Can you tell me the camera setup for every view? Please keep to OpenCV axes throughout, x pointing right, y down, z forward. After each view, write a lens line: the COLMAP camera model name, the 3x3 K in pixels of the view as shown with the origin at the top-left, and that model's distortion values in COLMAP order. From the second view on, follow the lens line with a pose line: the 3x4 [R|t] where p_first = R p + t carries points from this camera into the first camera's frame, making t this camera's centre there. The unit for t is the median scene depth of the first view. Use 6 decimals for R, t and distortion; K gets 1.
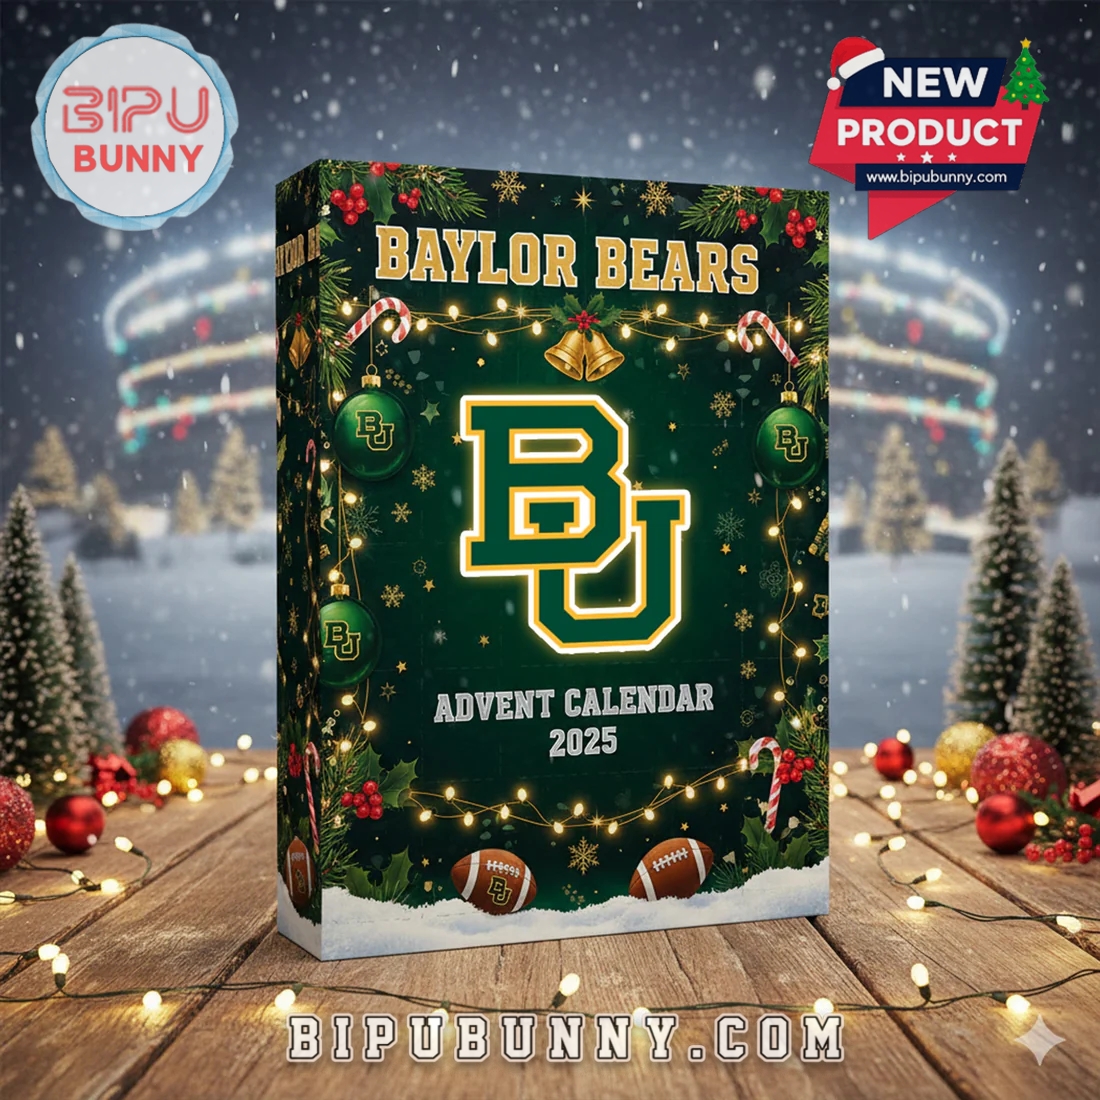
lens RADIAL K [[2358.1, 0, 549.3], [0, 2358.1, 550.4], [0, 0, 1]] dist [0.005466, 0.000000]
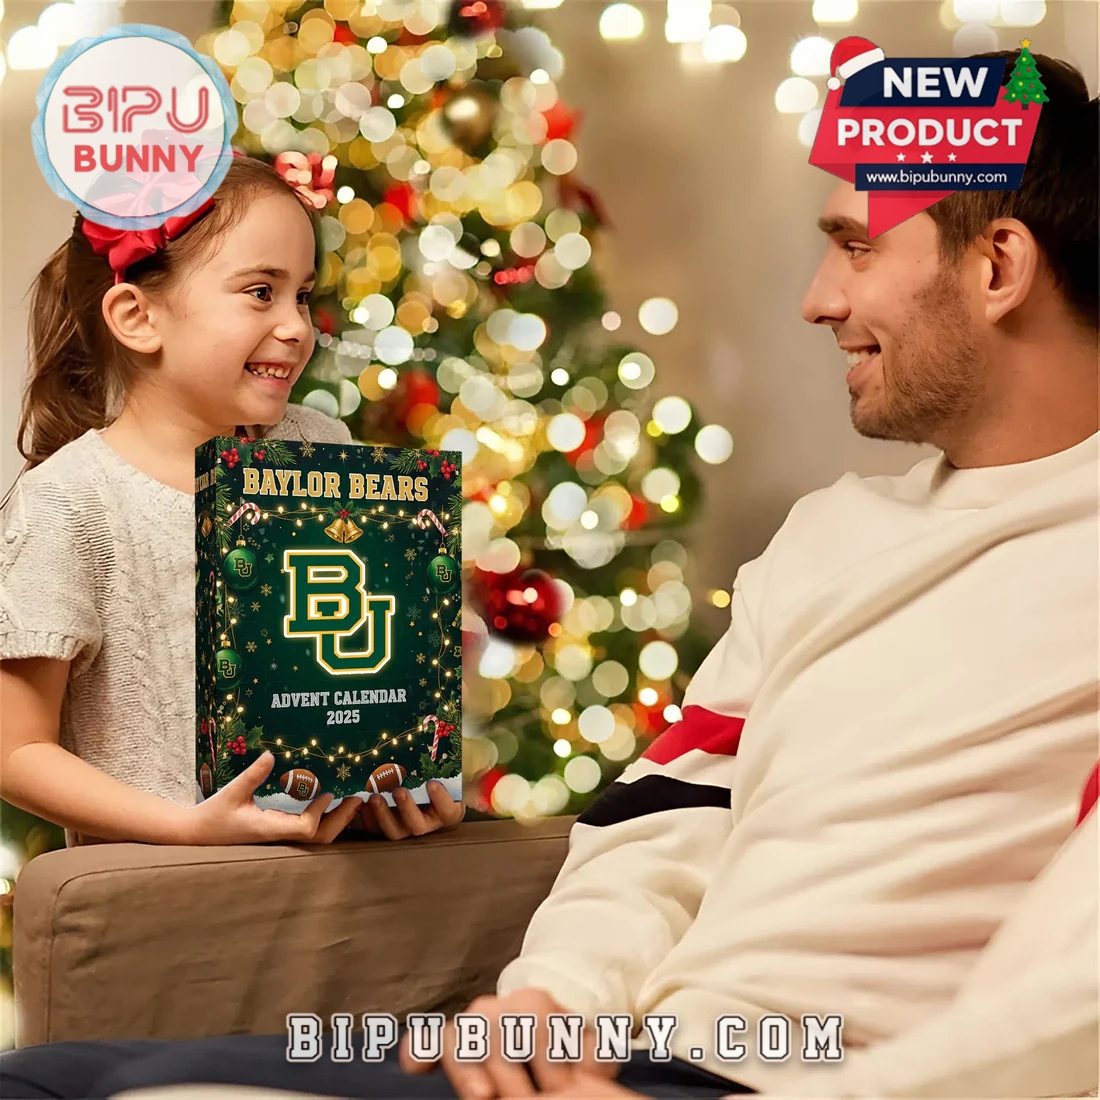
lens RADIAL K [[2365.6, 0, 550.7], [0, 2365.6, 549.6], [0, 0, 1]] dist [0.006204, 0.000000]
pose [[1.000000, -0.000044, -0.000019, 0.196640], [0.000044, 1.000000, -0.000136, -0.065742], [0.000019, 0.000136, 1.000000, -1.079087]]
